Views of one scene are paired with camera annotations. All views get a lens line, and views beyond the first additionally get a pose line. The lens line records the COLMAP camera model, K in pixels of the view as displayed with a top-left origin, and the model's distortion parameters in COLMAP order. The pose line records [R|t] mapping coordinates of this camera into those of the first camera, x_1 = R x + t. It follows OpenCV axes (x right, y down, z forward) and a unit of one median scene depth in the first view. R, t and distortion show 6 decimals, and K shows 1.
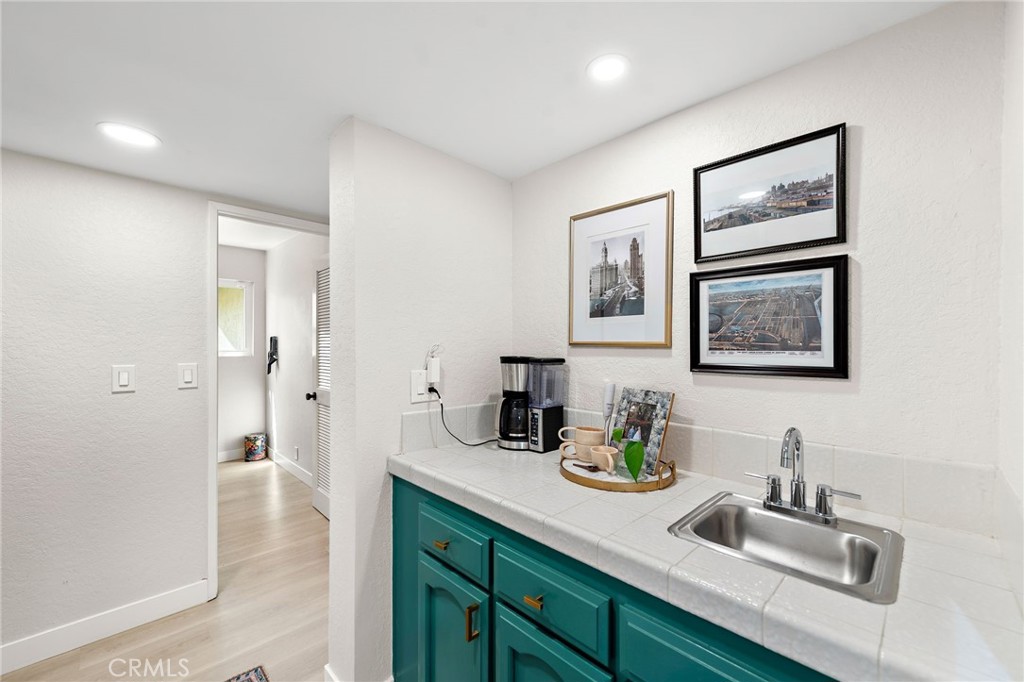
lens RADIAL K [[412.8, 0, 514.1], [0, 412.8, 343.0], [0, 0, 1]] dist [0.001241, -0.000312]
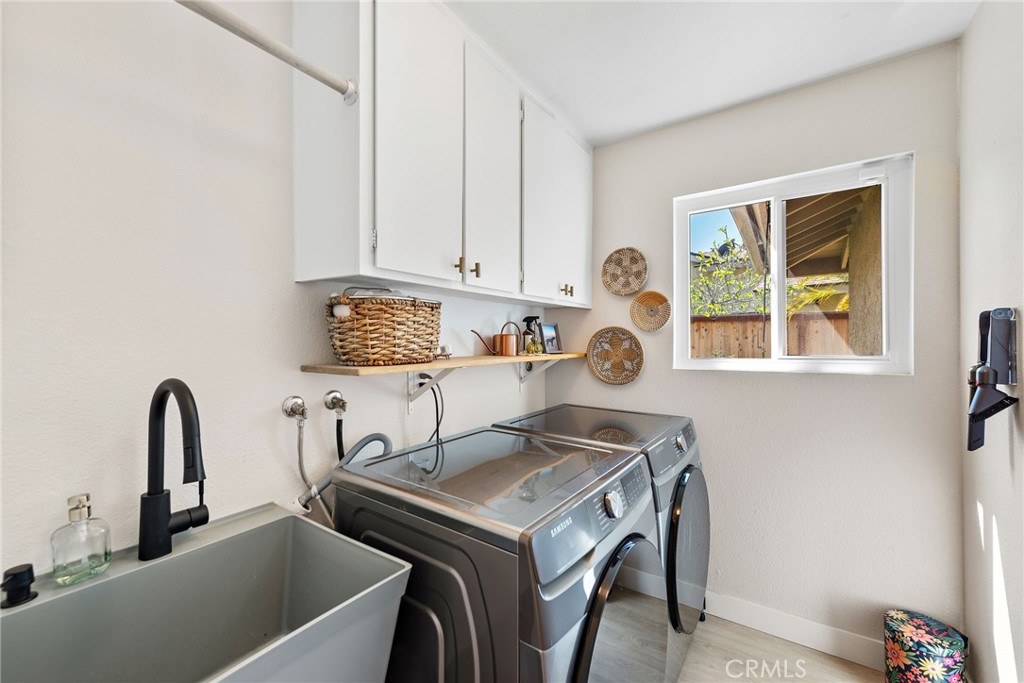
lens RADIAL K [[412.8, 0, 512.7], [0, 412.8, 338.9], [0, 0, 1]] dist [0.001241, -0.000312]
pose [[0.184757, -0.007424, -0.982756, -0.384545], [0.003356, 0.999970, -0.006923, 0.004189], [0.982779, -0.002019, 0.184776, 0.654625]]
